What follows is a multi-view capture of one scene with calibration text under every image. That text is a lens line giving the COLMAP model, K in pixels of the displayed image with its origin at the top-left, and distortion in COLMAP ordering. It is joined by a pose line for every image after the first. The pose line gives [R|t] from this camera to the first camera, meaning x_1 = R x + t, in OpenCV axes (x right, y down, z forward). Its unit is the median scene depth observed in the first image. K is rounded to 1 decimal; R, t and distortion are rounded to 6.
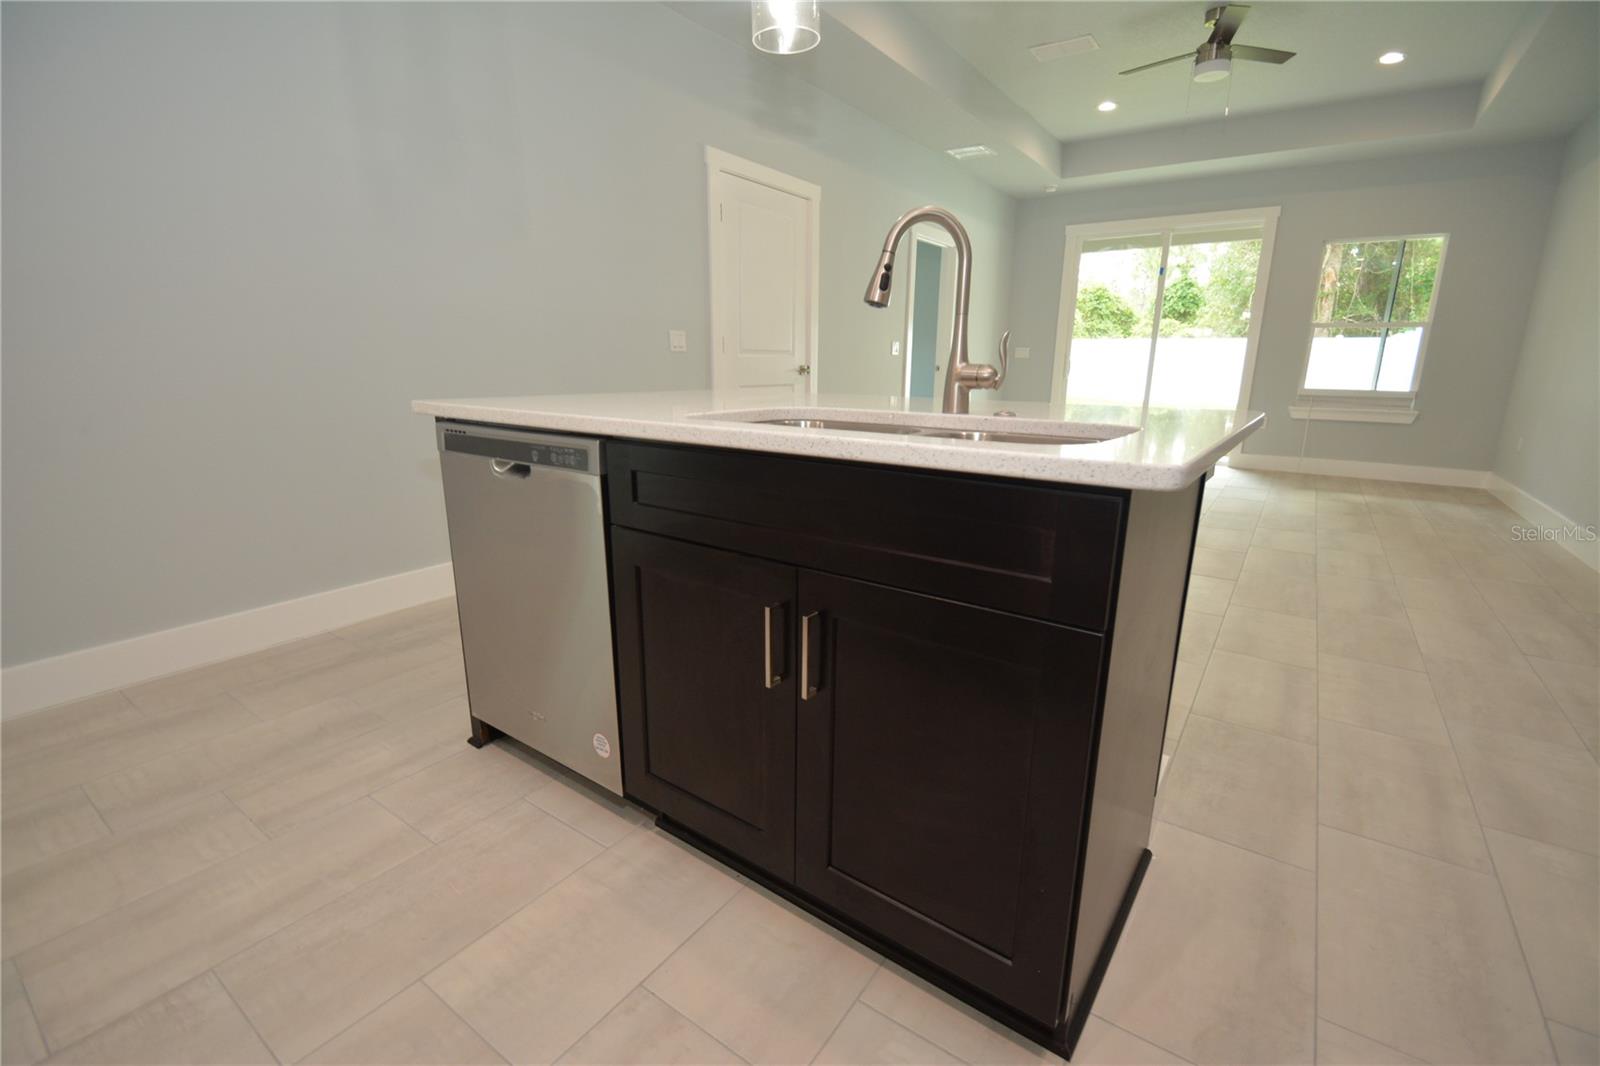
lens RADIAL K [[700.2, 0, 803.1], [0, 700.2, 538.4], [0, 0, 1]] dist [0.019108, -0.019123]
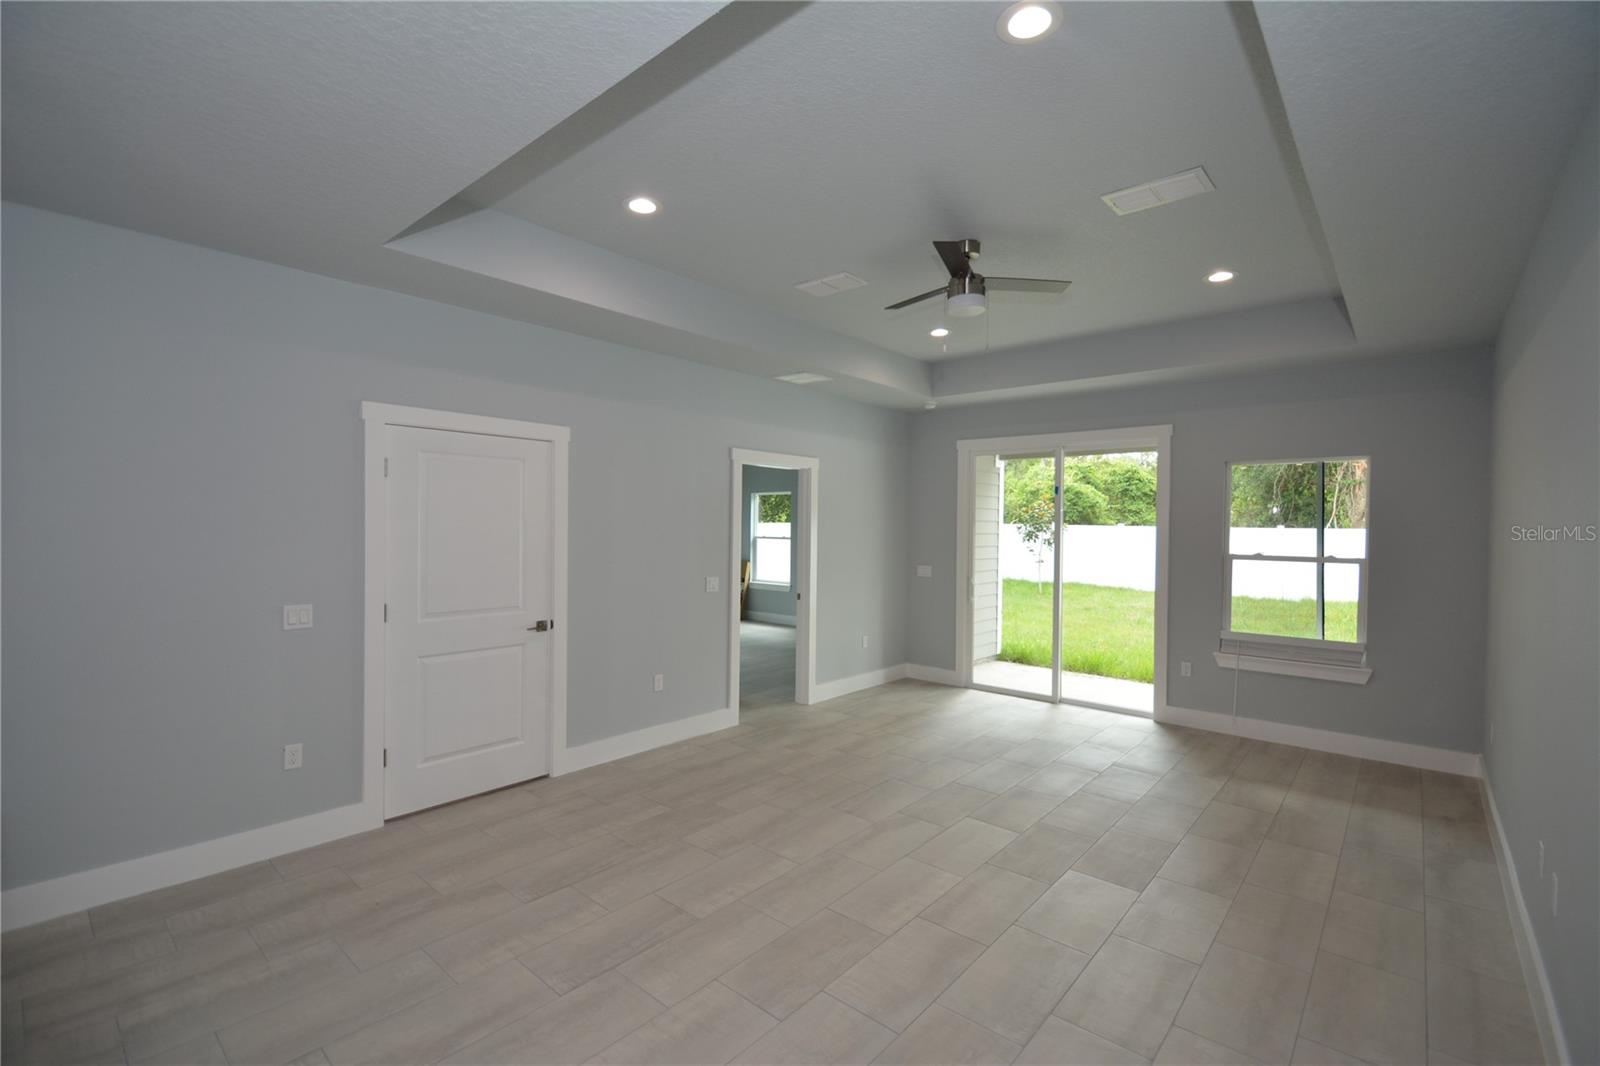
lens RADIAL K [[700.2, 0, 803.1], [0, 700.2, 538.4], [0, 0, 1]] dist [0.019108, -0.019123]
pose [[0.995039, 0.003647, -0.099417, 0.285190], [-0.026484, 0.972976, -0.229382, -0.111790], [0.095894, 0.230877, 0.968246, 0.128473]]
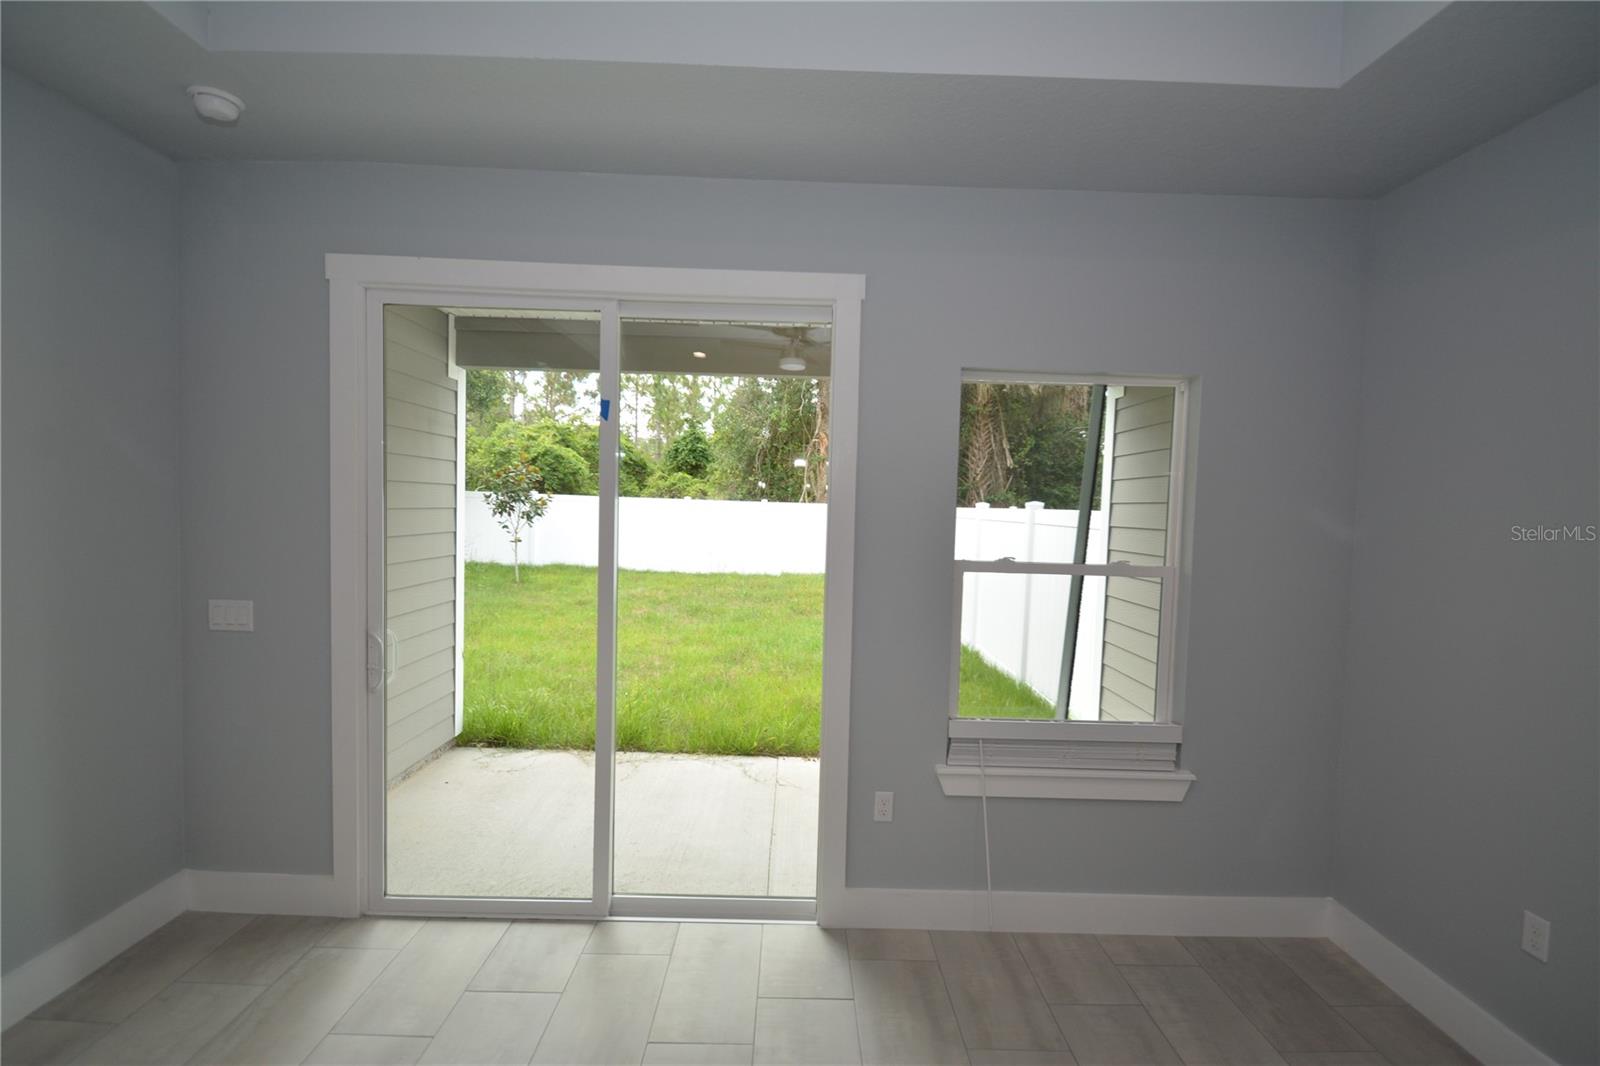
lens RADIAL K [[700.2, 0, 803.1], [0, 700.2, 538.4], [0, 0, 1]] dist [0.019108, -0.019123]
pose [[0.809846, -0.014116, 0.586473, 0.386745], [0.124954, 0.980920, -0.148935, -0.253135], [-0.573181, 0.193896, 0.796158, 0.679504]]
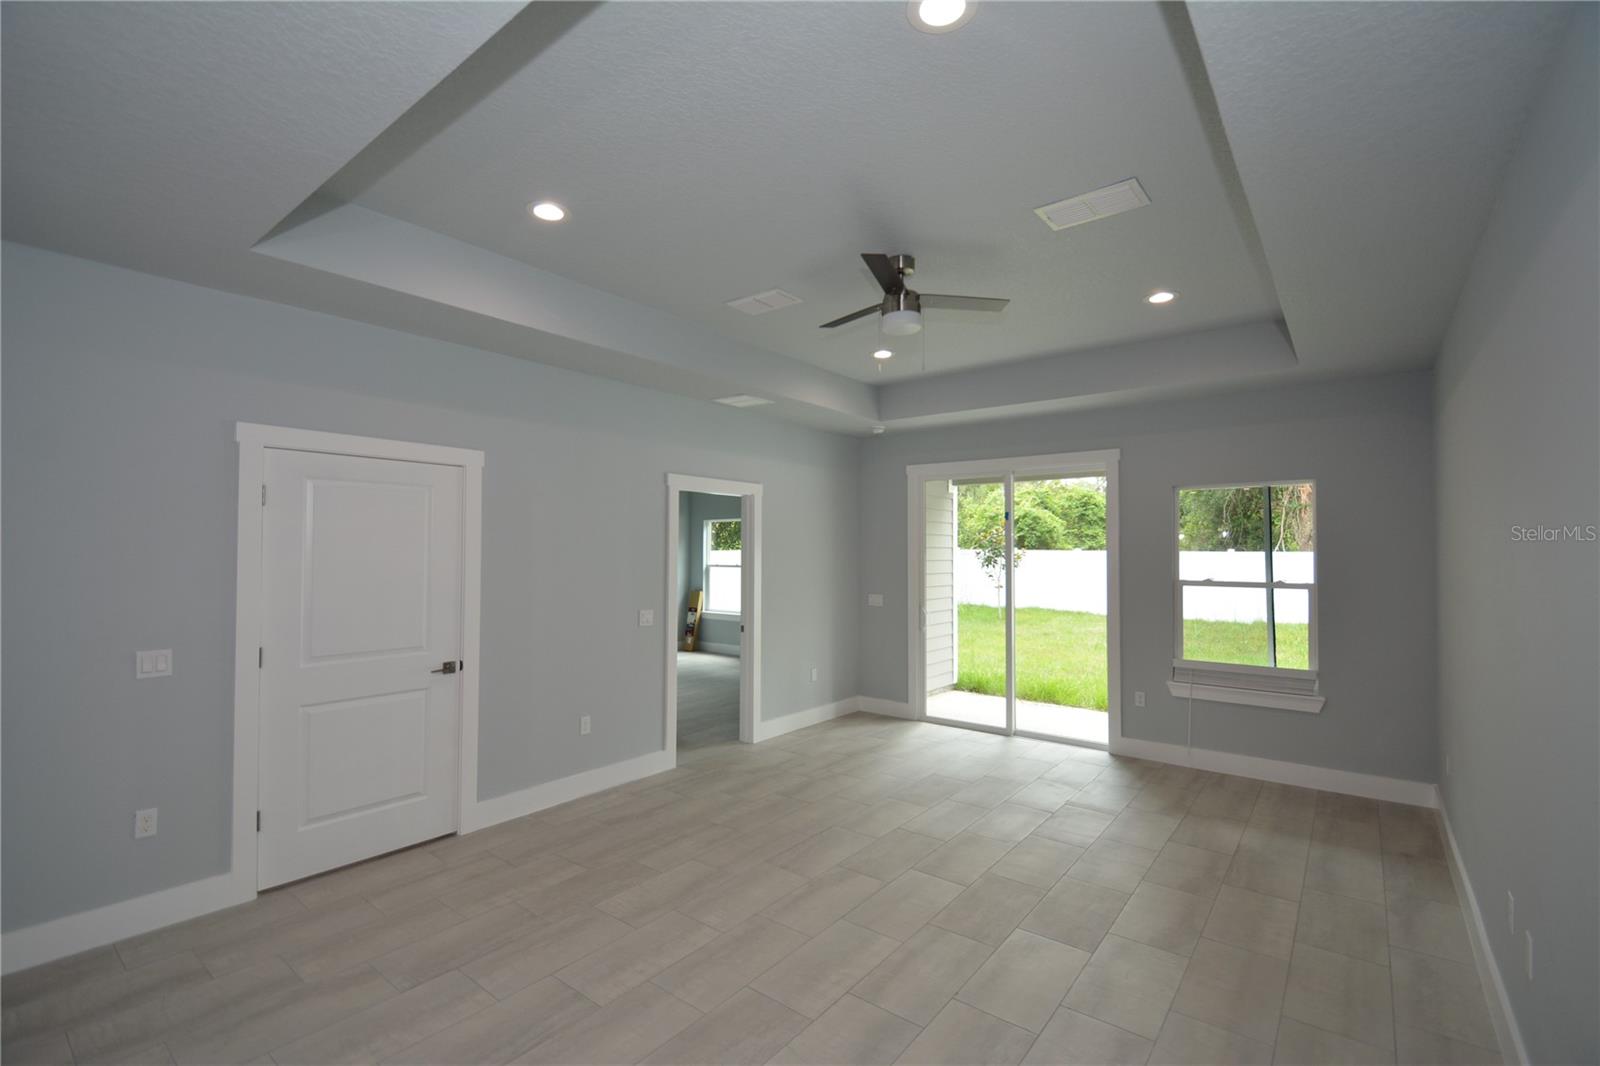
lens RADIAL K [[700.2, 0, 803.1], [0, 700.2, 538.4], [0, 0, 1]] dist [0.019108, -0.019123]
pose [[0.998692, -0.006848, -0.050677, 0.308248], [-0.006905, 0.963858, -0.266326, -0.123629], [0.050669, 0.266328, 0.962550, 0.164482]]
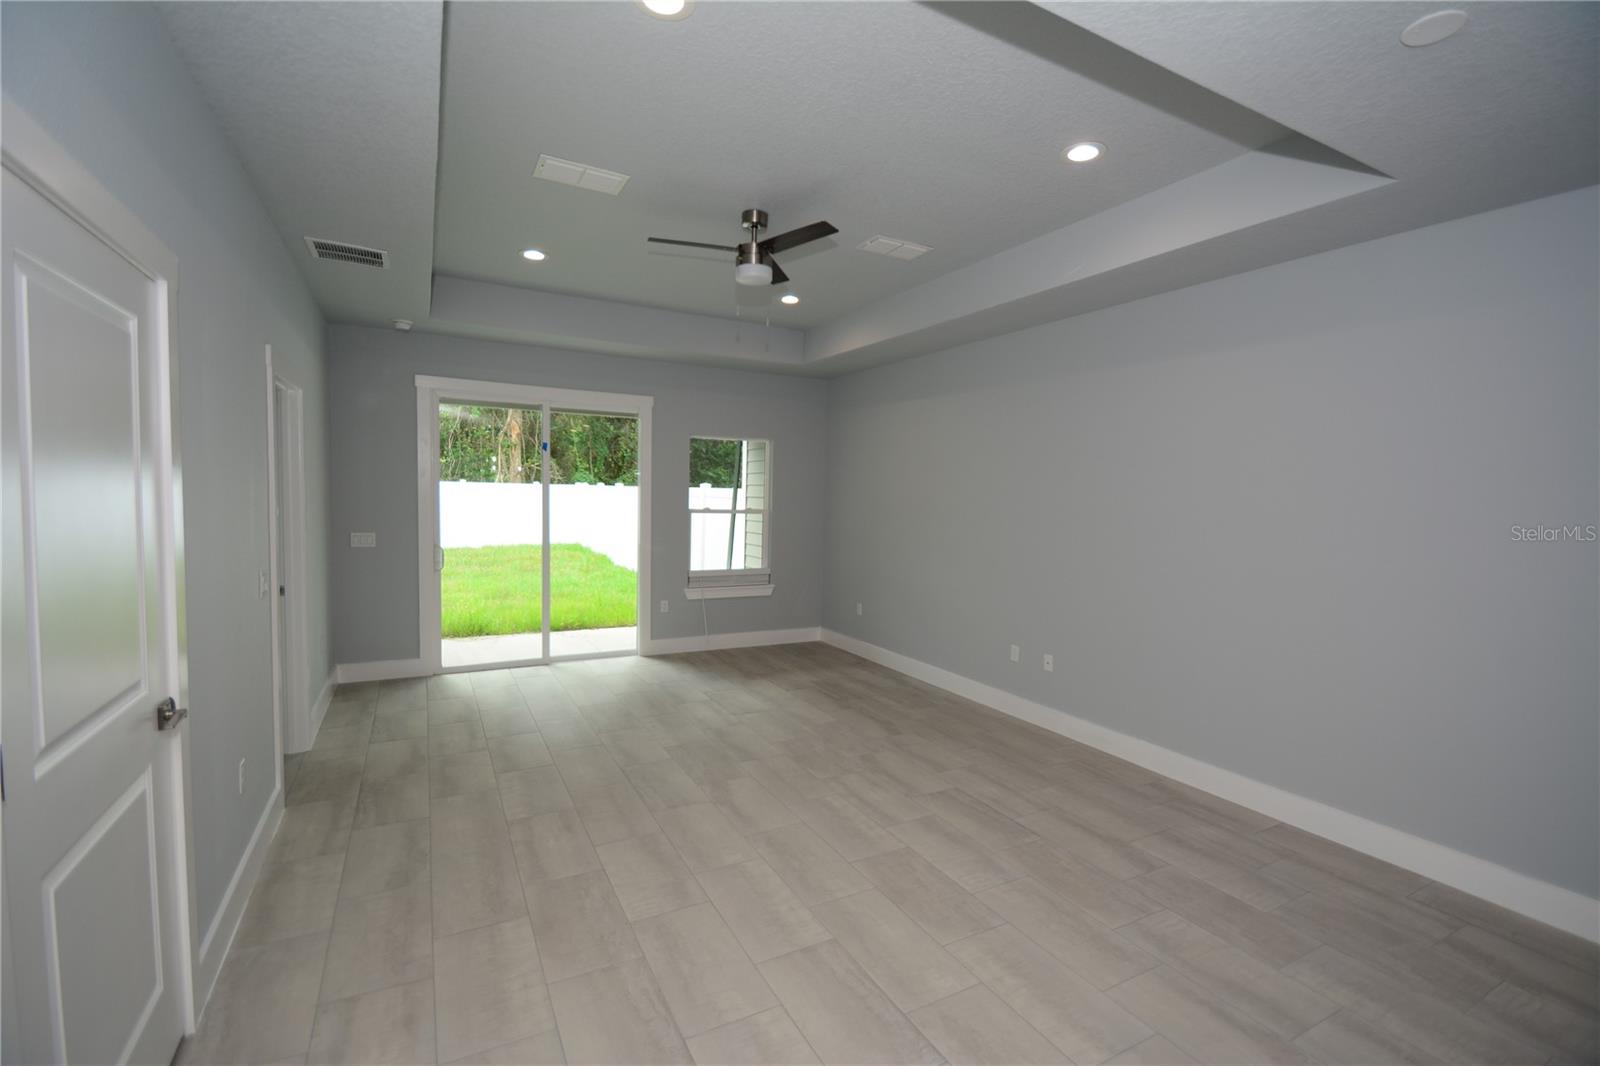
lens RADIAL K [[700.2, 0, 803.1], [0, 700.2, 538.4], [0, 0, 1]] dist [0.019108, -0.019123]
pose [[0.444130, -0.056802, 0.894160, -0.124015], [0.202400, 0.978551, -0.038369, -0.178146], [-0.872802, 0.198019, 0.446101, 0.374503]]
